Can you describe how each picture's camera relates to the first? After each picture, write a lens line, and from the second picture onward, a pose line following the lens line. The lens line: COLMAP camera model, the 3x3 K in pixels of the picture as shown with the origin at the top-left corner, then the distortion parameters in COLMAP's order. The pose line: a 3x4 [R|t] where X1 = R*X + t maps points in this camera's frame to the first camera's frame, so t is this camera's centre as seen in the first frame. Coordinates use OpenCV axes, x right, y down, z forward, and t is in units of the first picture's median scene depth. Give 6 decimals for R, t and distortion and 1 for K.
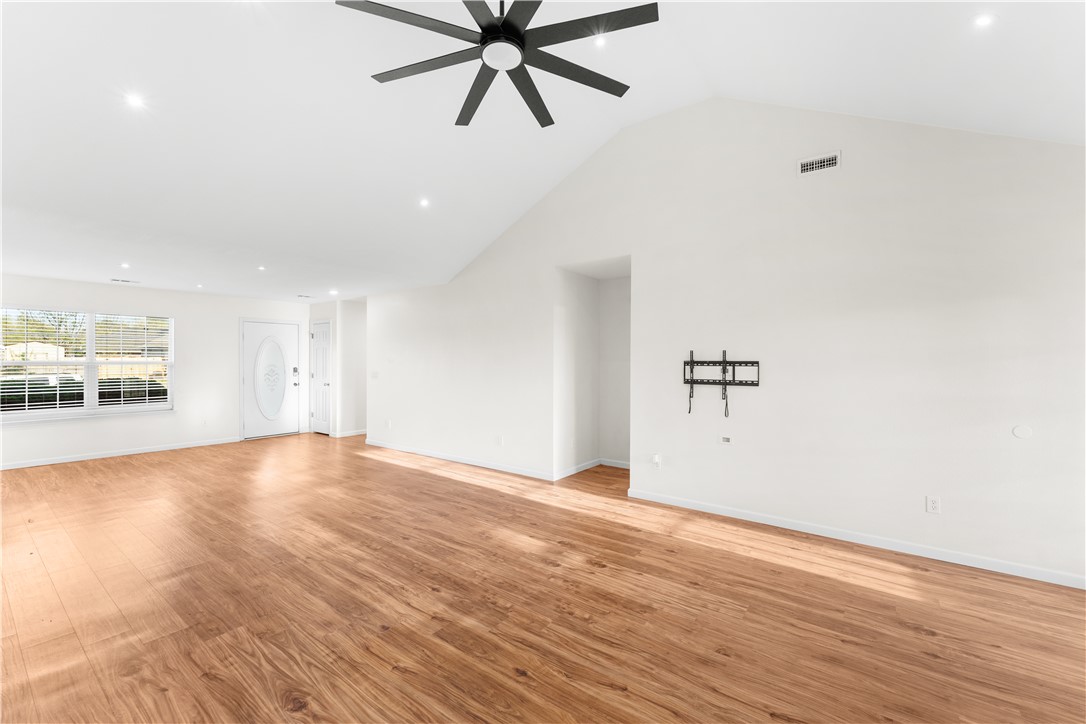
lens RADIAL K [[445.7, 0, 551.3], [0, 445.7, 362.4], [0, 0, 1]] dist [-0.000350, 0.000033]
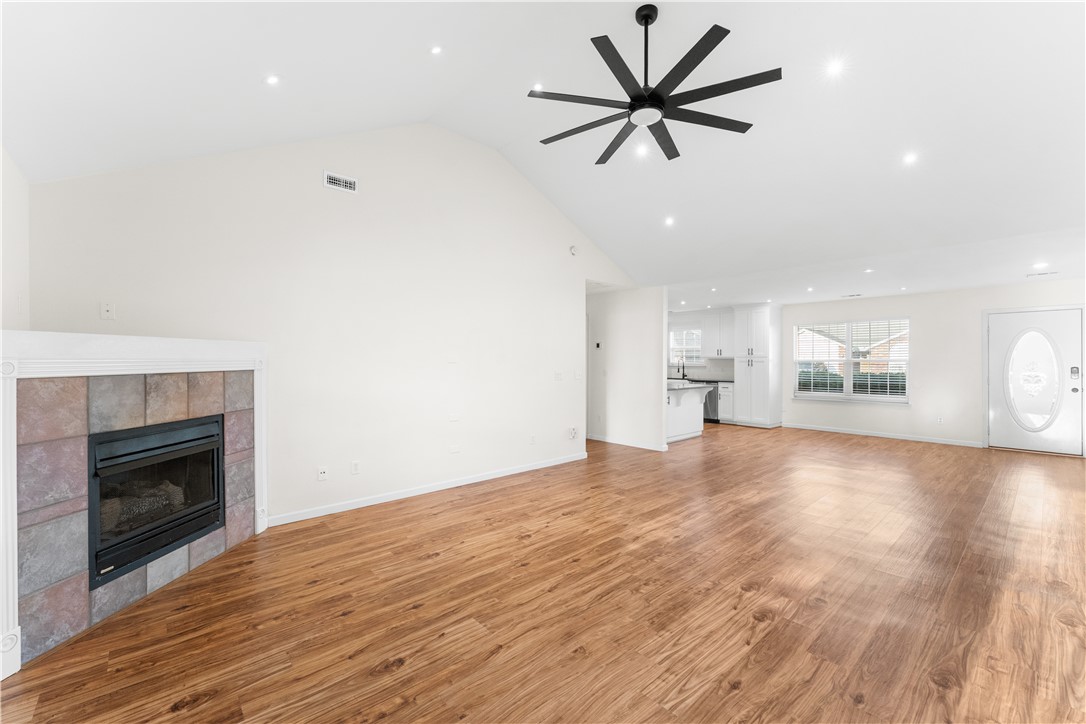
lens RADIAL K [[445.7, 0, 541.0], [0, 445.7, 389.3], [0, 0, 1]] dist [-0.000350, 0.000033]
pose [[-0.202879, 0.063491, -0.977143, 1.020503], [-0.000140, 0.997894, 0.064868, 0.000216], [0.979204, 0.013297, -0.202442, 0.843300]]
